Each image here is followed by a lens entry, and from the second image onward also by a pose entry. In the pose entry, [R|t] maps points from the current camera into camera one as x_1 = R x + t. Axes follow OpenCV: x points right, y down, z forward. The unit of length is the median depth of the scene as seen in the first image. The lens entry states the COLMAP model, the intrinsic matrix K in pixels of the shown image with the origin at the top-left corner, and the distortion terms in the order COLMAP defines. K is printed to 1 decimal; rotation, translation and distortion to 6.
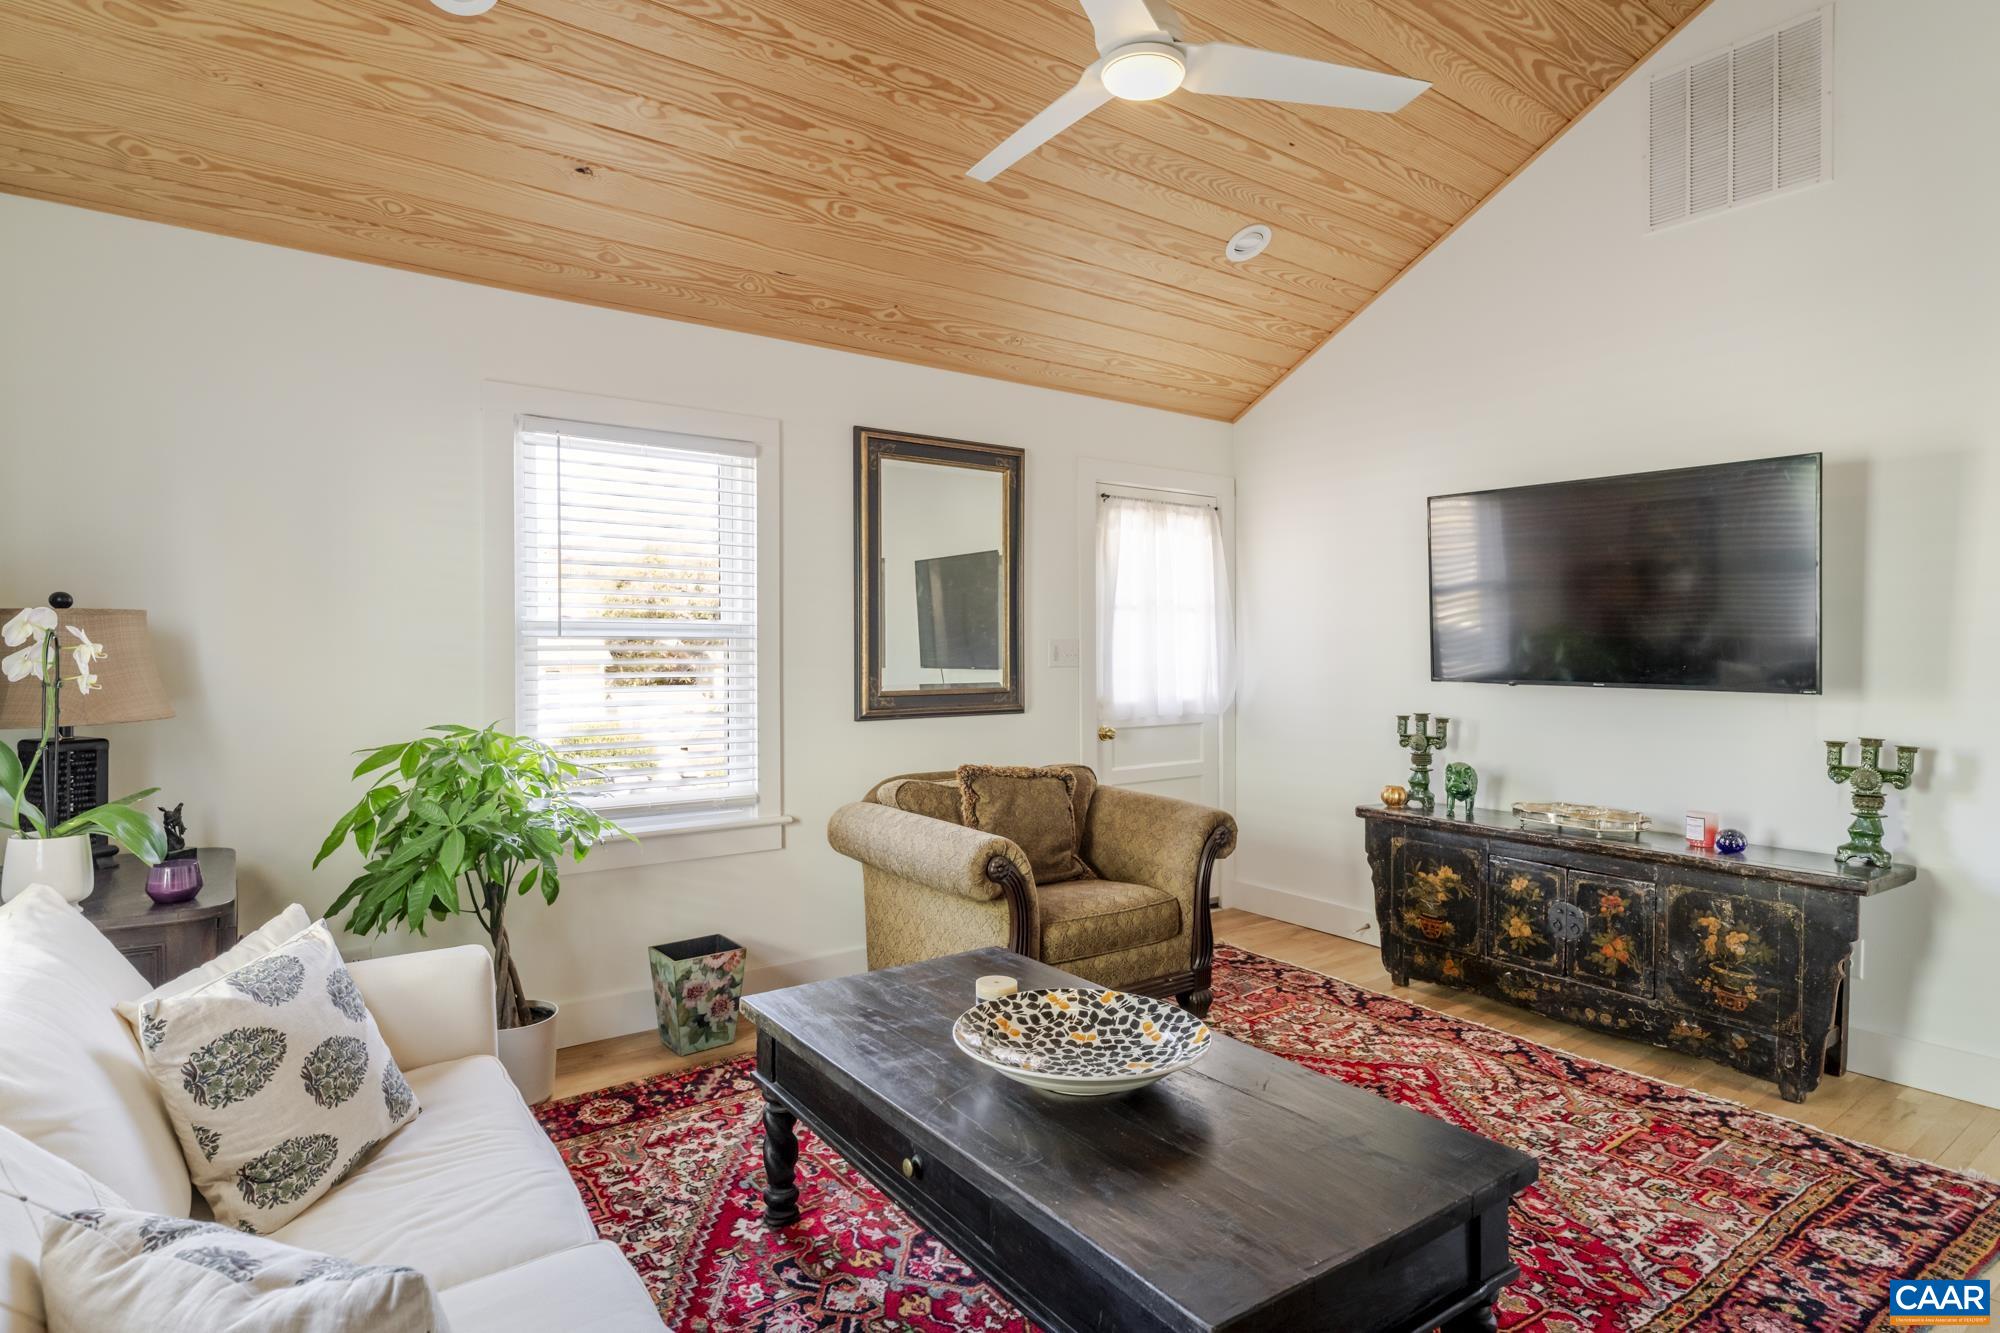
lens RADIAL K [[1054.7, 0, 992.8], [0, 1054.7, 663.0], [0, 0, 1]] dist [-0.003318, -0.001050]
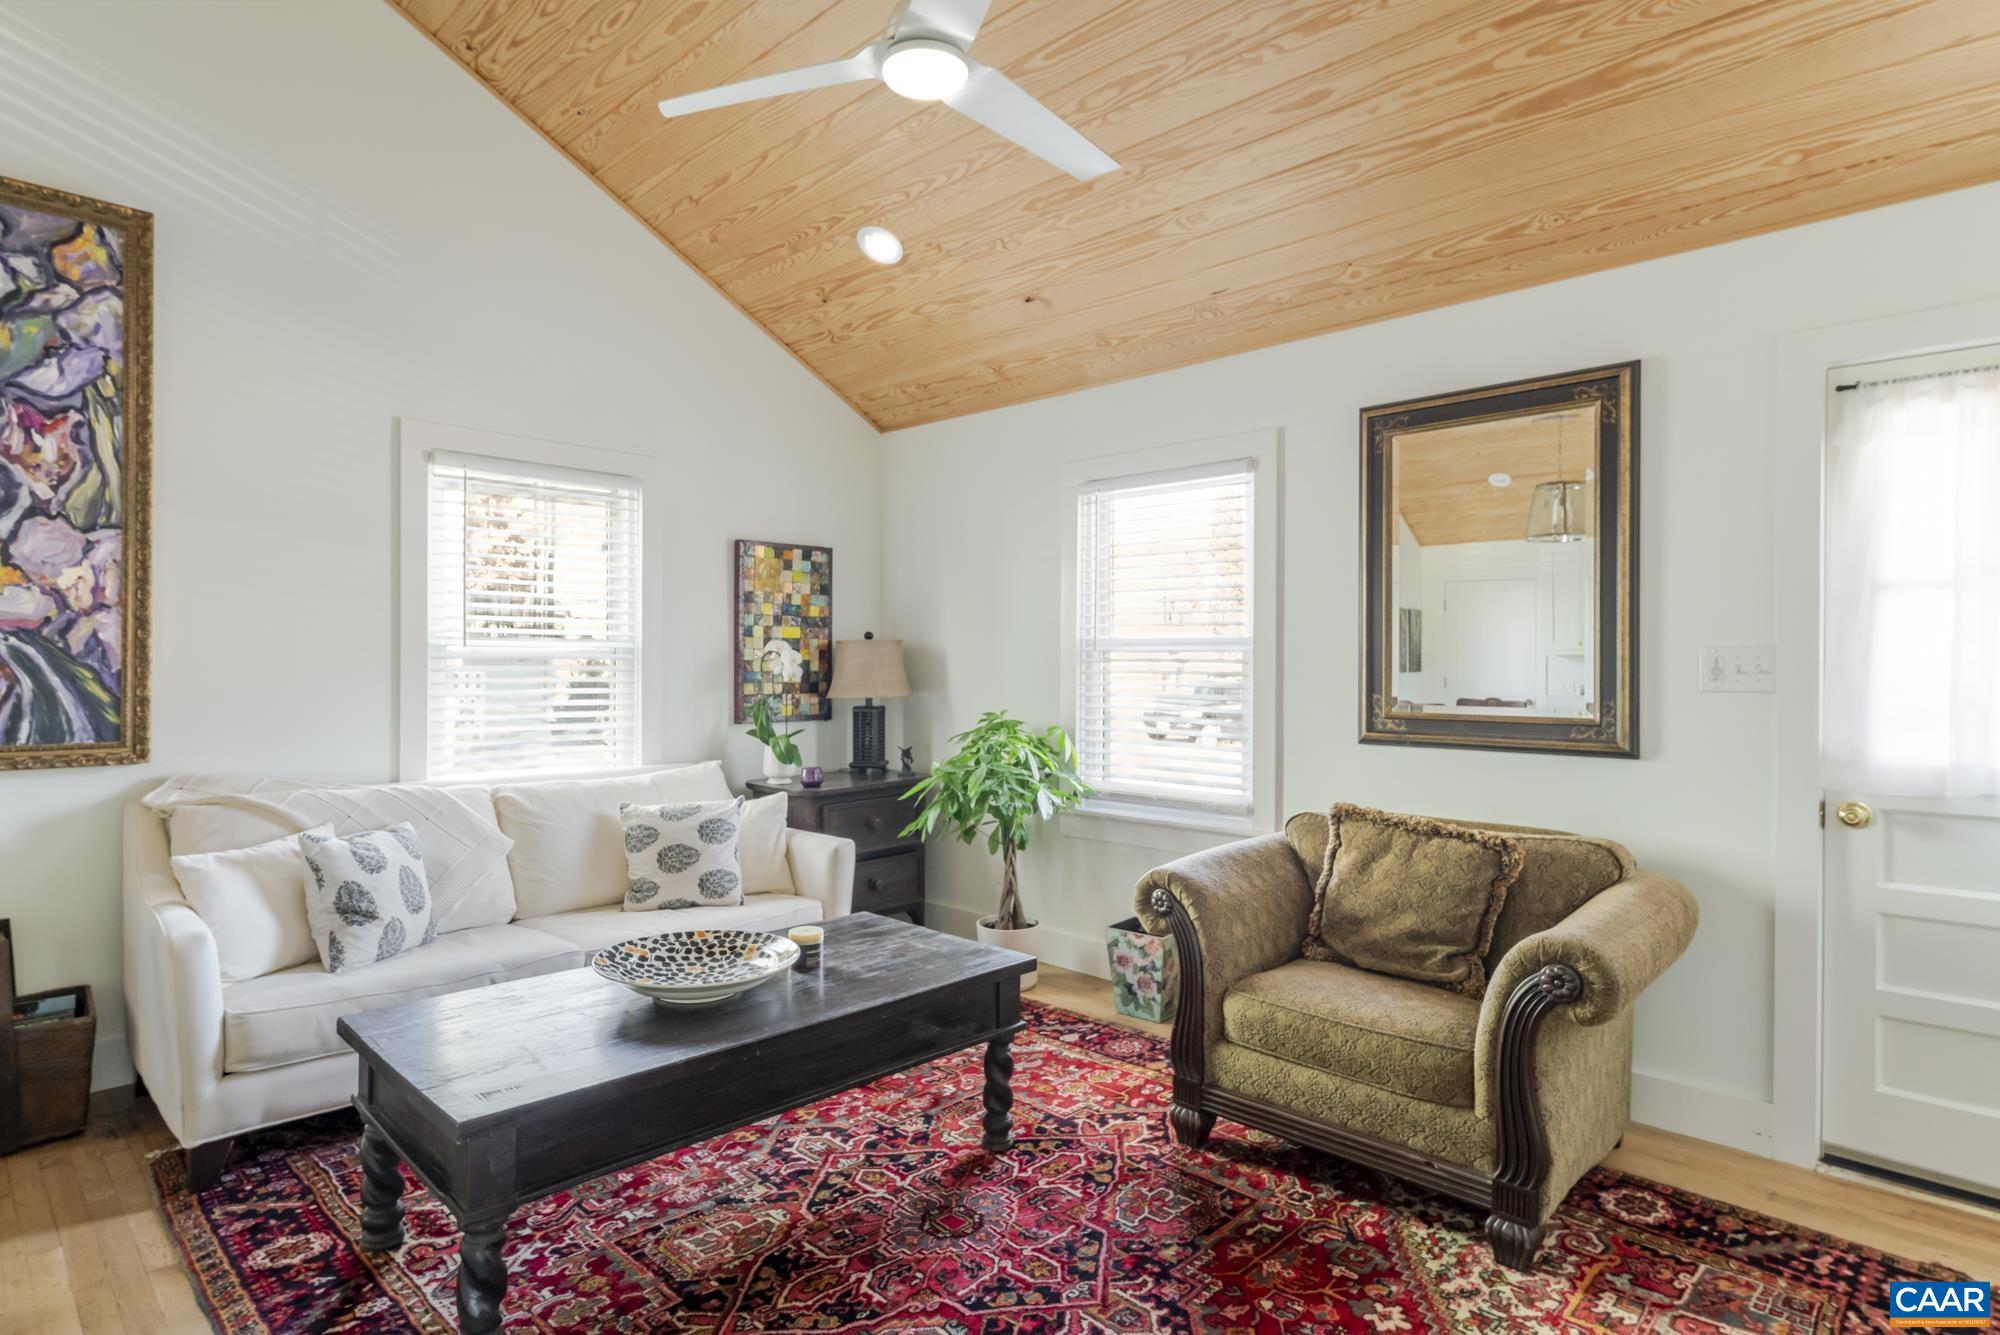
lens RADIAL K [[1043.4, 0, 984.4], [0, 1043.4, 668.4], [0, 0, 1]] dist [-0.005749, -0.000621]
pose [[0.177112, 0.005842, -0.984173, 0.733134], [-0.017563, 0.999842, 0.002774, -0.004913], [0.984034, 0.016793, 0.177187, 0.589749]]
